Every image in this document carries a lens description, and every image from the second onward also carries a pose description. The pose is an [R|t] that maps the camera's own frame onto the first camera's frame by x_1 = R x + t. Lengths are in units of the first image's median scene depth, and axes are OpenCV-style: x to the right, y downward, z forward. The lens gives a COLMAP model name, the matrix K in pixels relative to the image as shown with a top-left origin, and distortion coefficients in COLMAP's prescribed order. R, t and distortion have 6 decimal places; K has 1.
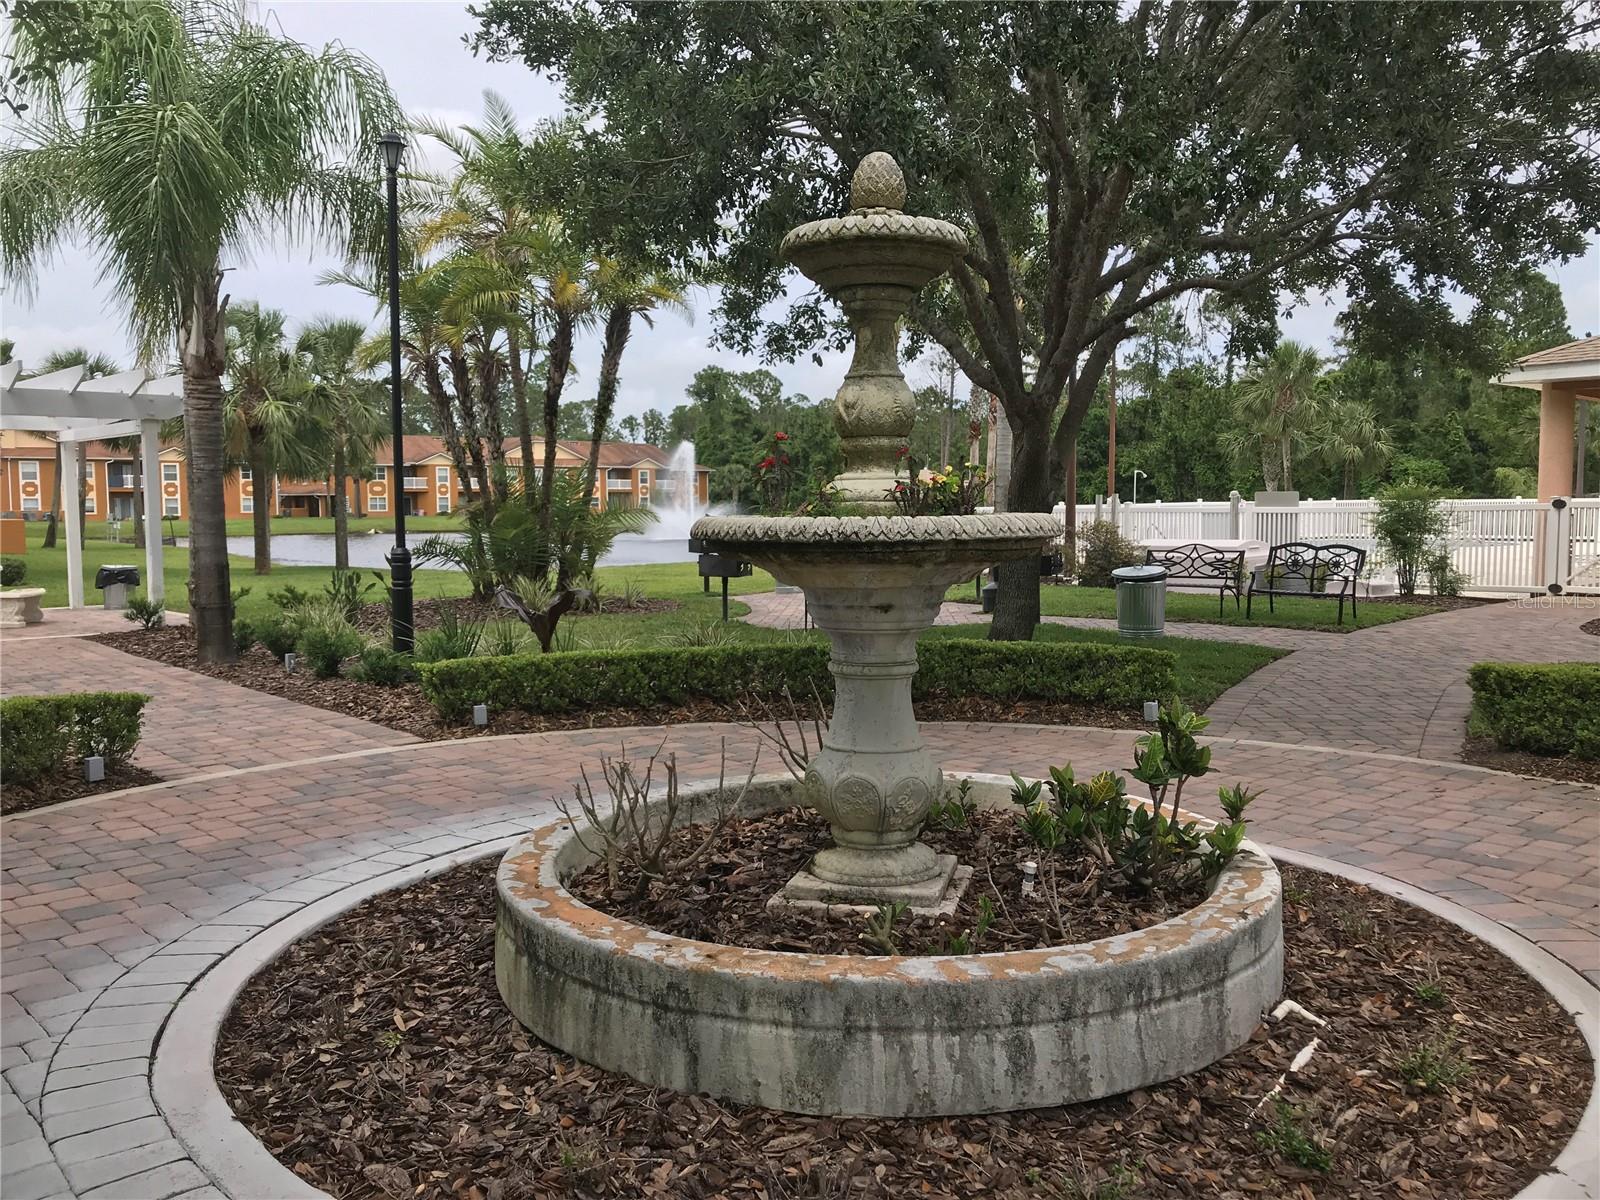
lens RADIAL K [[1311.3, 0, 810.1], [0, 1311.3, 636.6], [0, 0, 1]] dist [0.093225, -0.146604]
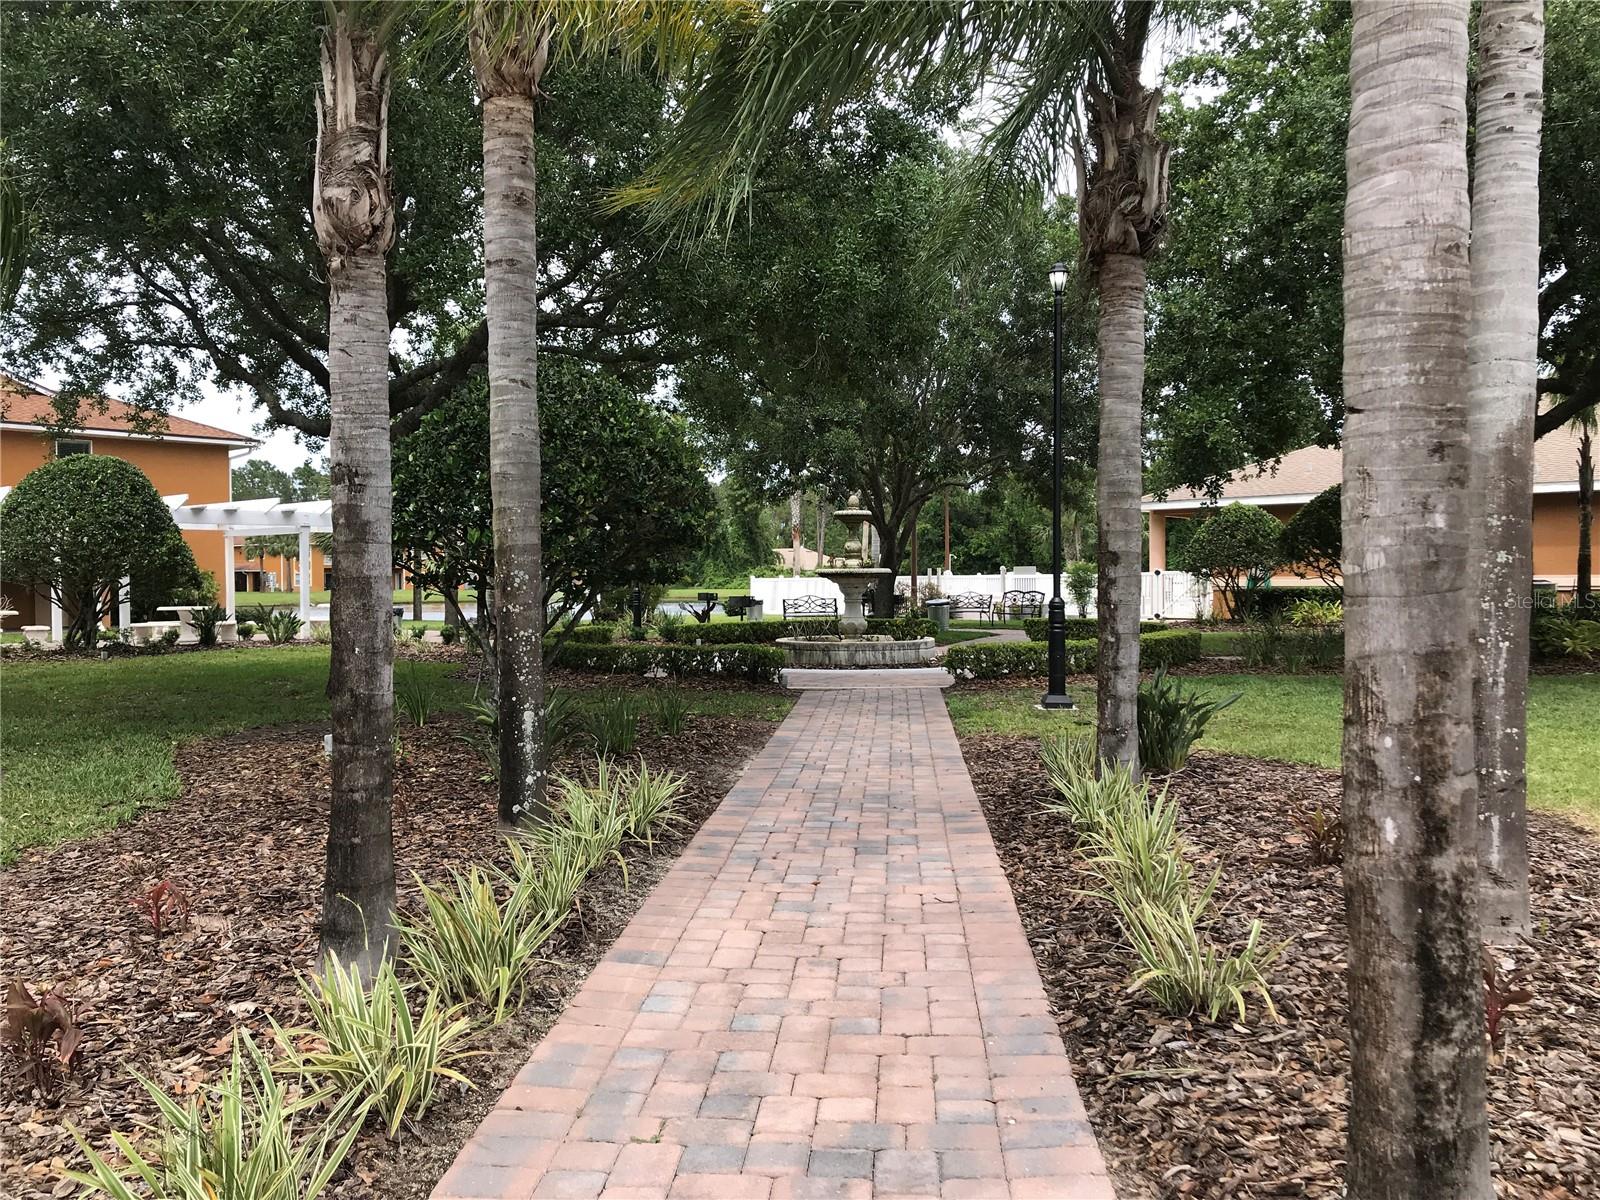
lens RADIAL K [[1311.3, 0, 810.1], [0, 1311.3, 636.6], [0, 0, 1]] dist [0.093225, -0.146604]
pose [[0.995180, -0.006362, 0.097855, -0.018591], [0.012017, 0.998284, -0.057306, 0.013746], [-0.097322, 0.058205, 0.993549, -0.120209]]
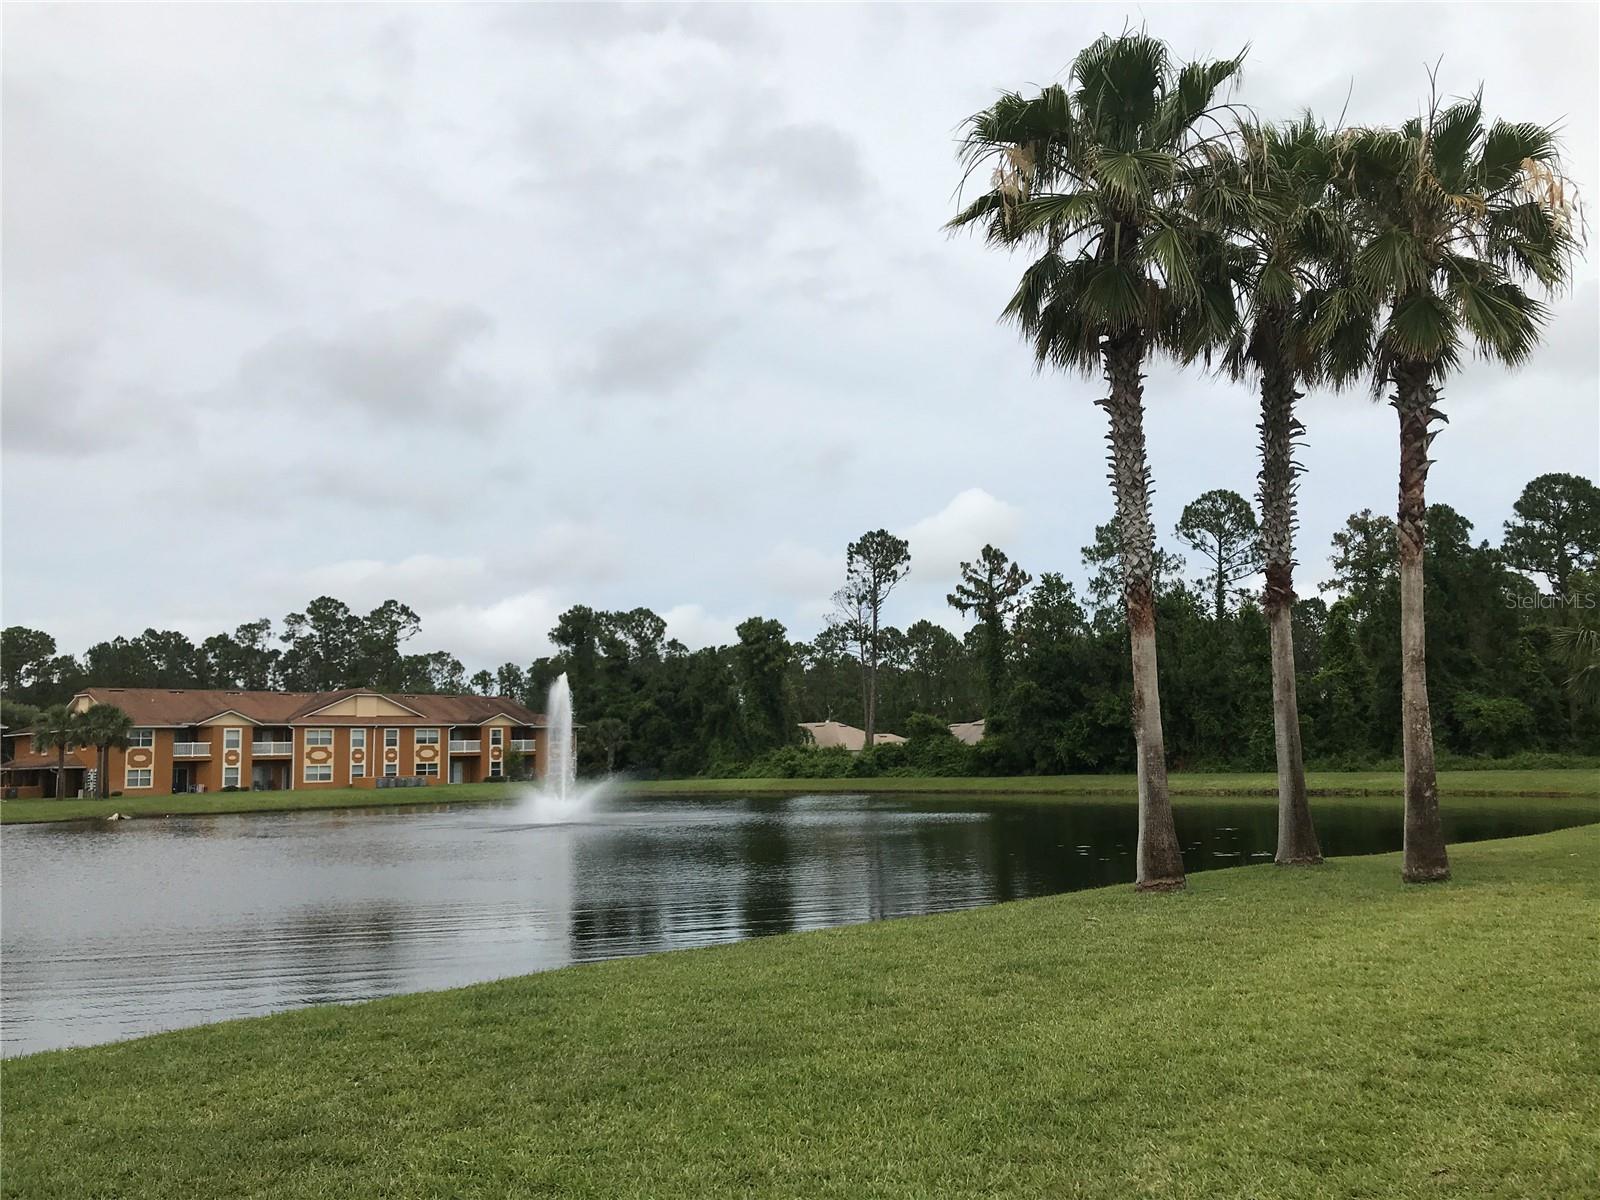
lens RADIAL K [[1329.9, 0, 806.6], [0, 1329.9, 572.3], [0, 0, 1]] dist [0.078461, -0.216670]
pose [[0.994741, -0.004554, 0.102323, -0.022924], [0.029038, 0.970562, -0.239093, -0.019497], [-0.098222, 0.240807, 0.965590, 0.184266]]
